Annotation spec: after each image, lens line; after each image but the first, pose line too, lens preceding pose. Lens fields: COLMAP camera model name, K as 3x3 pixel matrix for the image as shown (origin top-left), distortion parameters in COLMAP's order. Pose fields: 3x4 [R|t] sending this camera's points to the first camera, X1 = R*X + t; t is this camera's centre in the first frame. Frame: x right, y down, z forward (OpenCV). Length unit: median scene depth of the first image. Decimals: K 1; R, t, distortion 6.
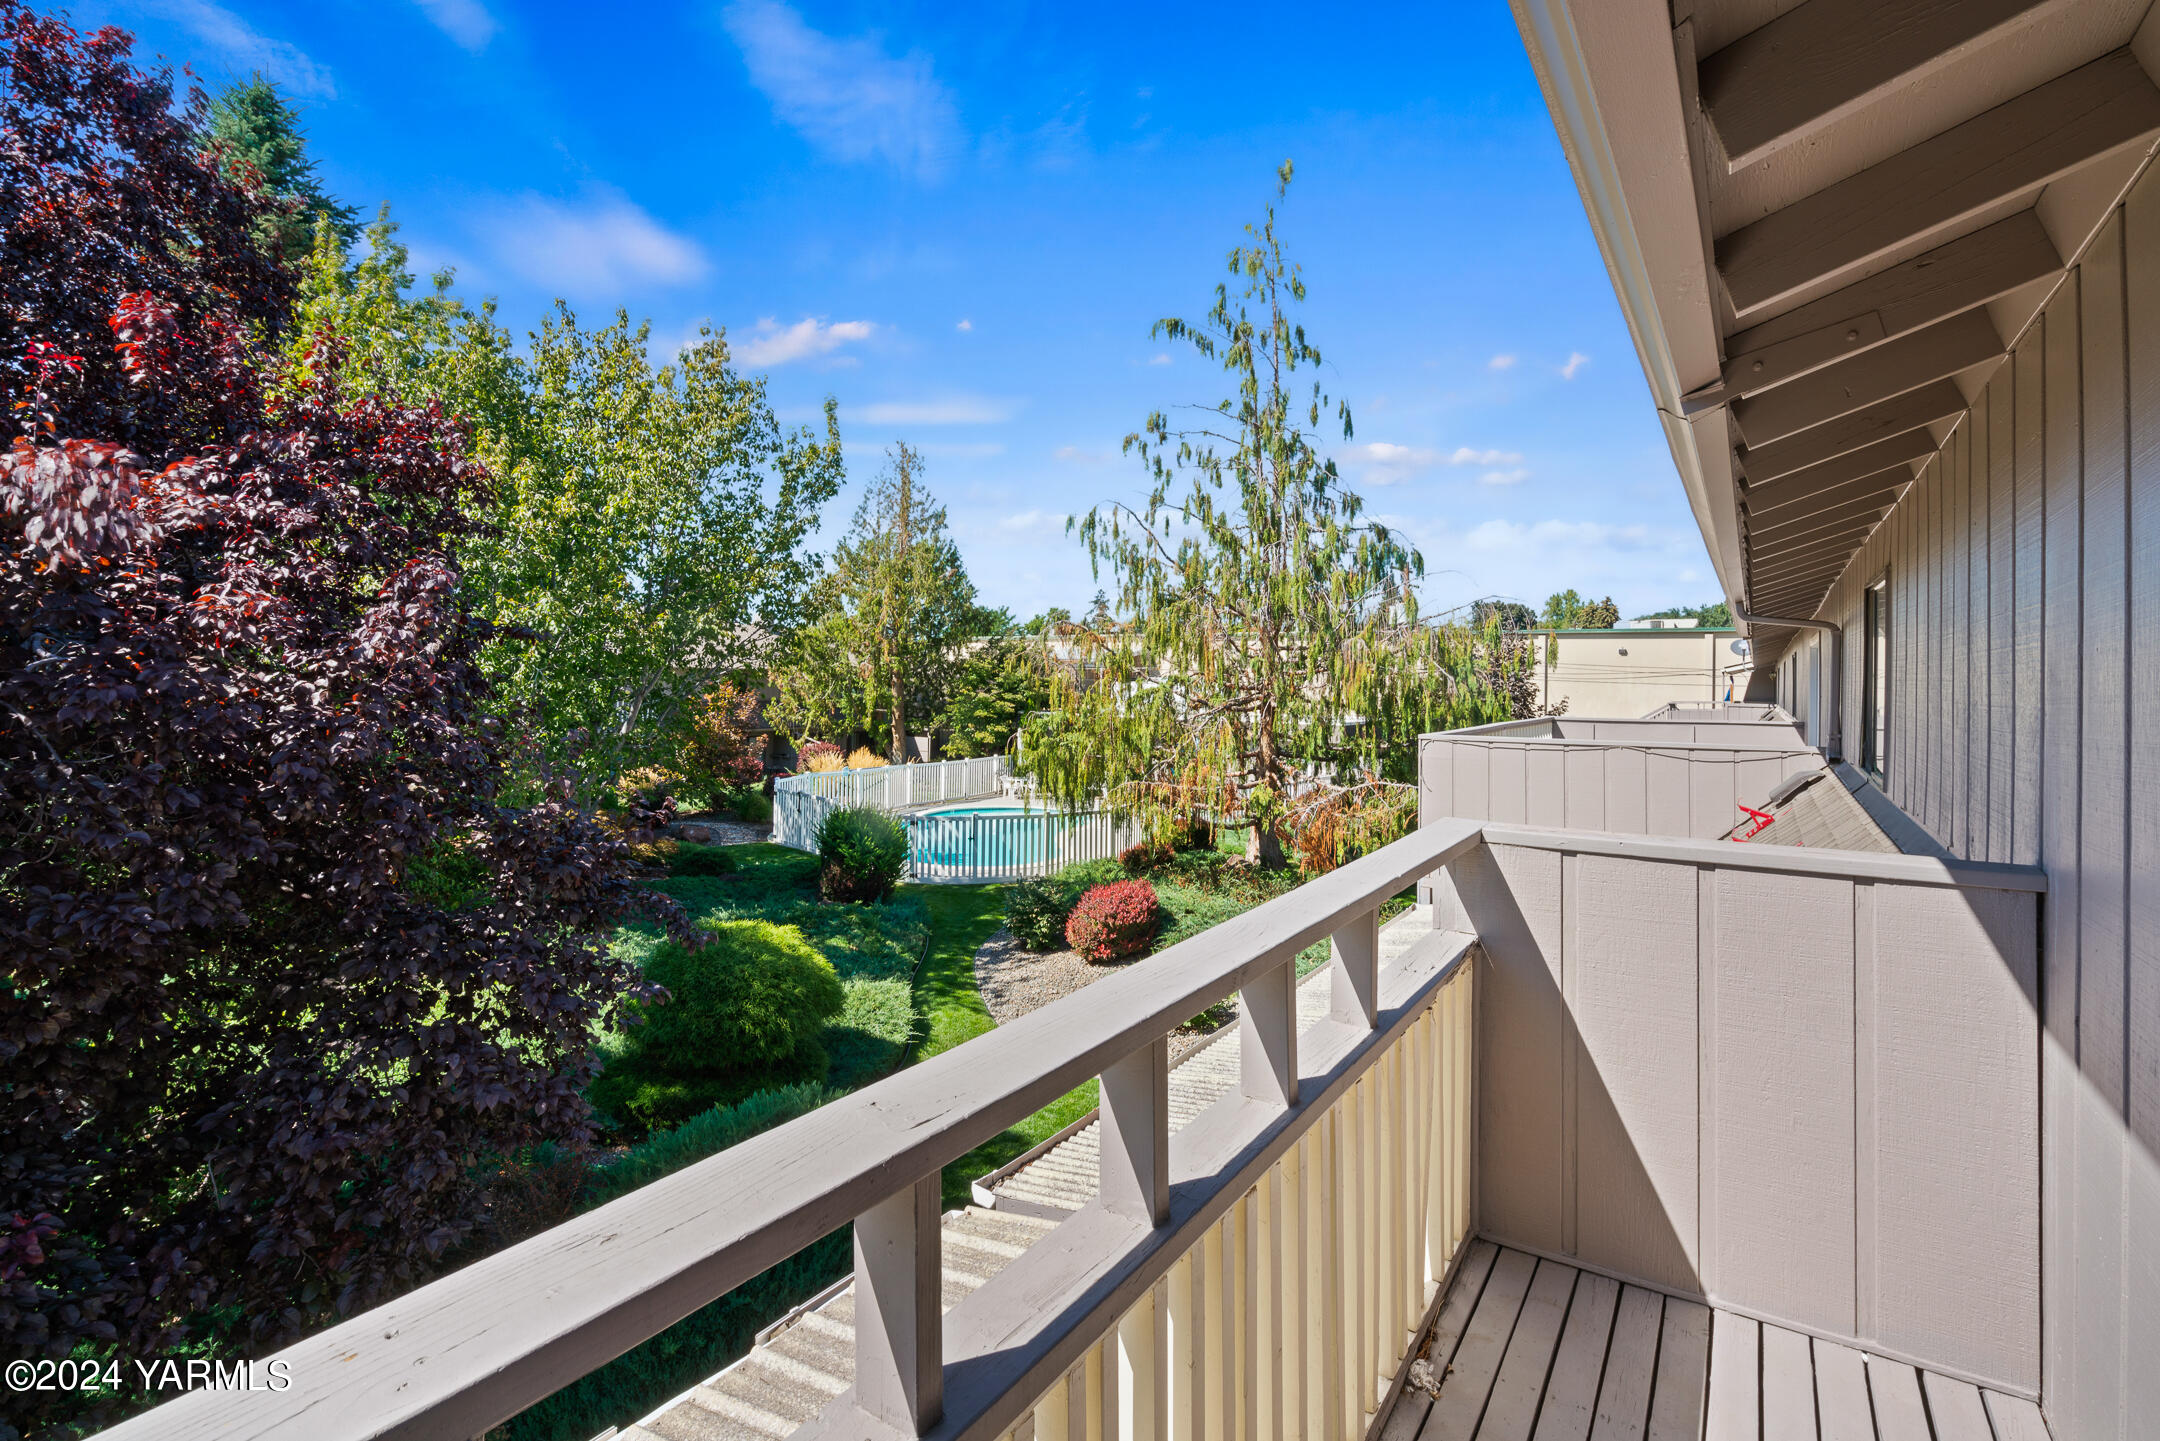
lens RADIAL K [[962.3, 0, 1062.2], [0, 962.3, 711.6], [0, 0, 1]] dist [-0.000704, -0.014971]
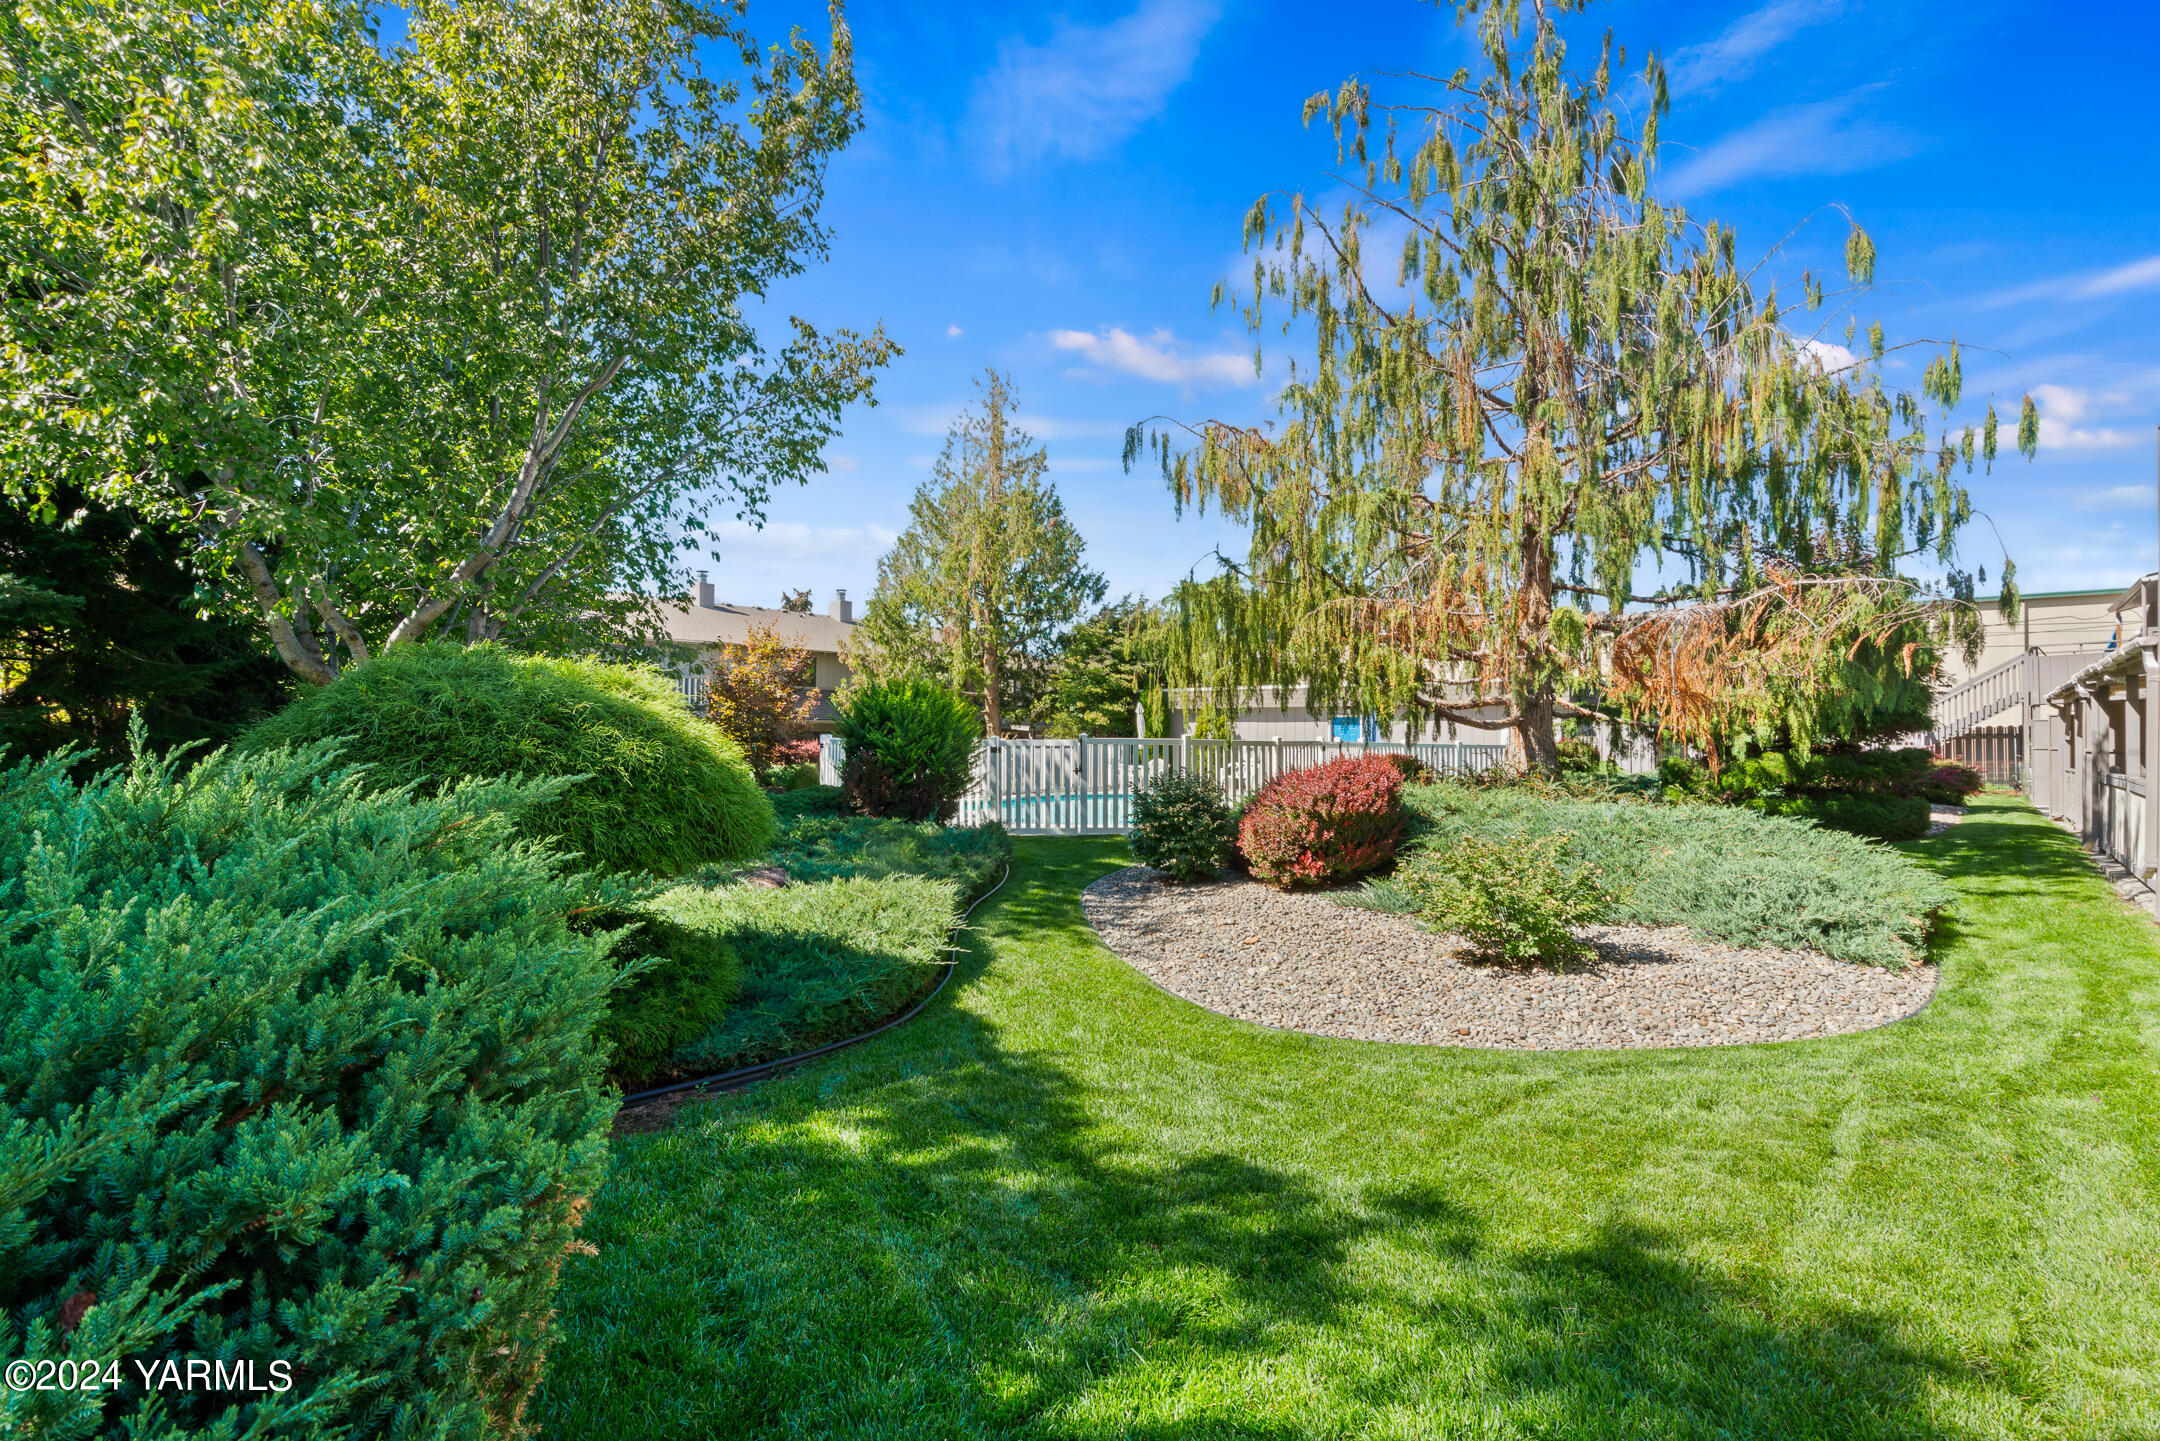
lens RADIAL K [[1039.1, 0, 1077.2], [0, 1039.1, 740.3], [0, 0, 1]] dist [0.004261, 0.000402]
pose [[0.994836, -0.017503, -0.099979, -0.010469], [0.015078, 0.999575, -0.024965, 0.065453], [0.100374, 0.023328, 0.994676, 0.132285]]
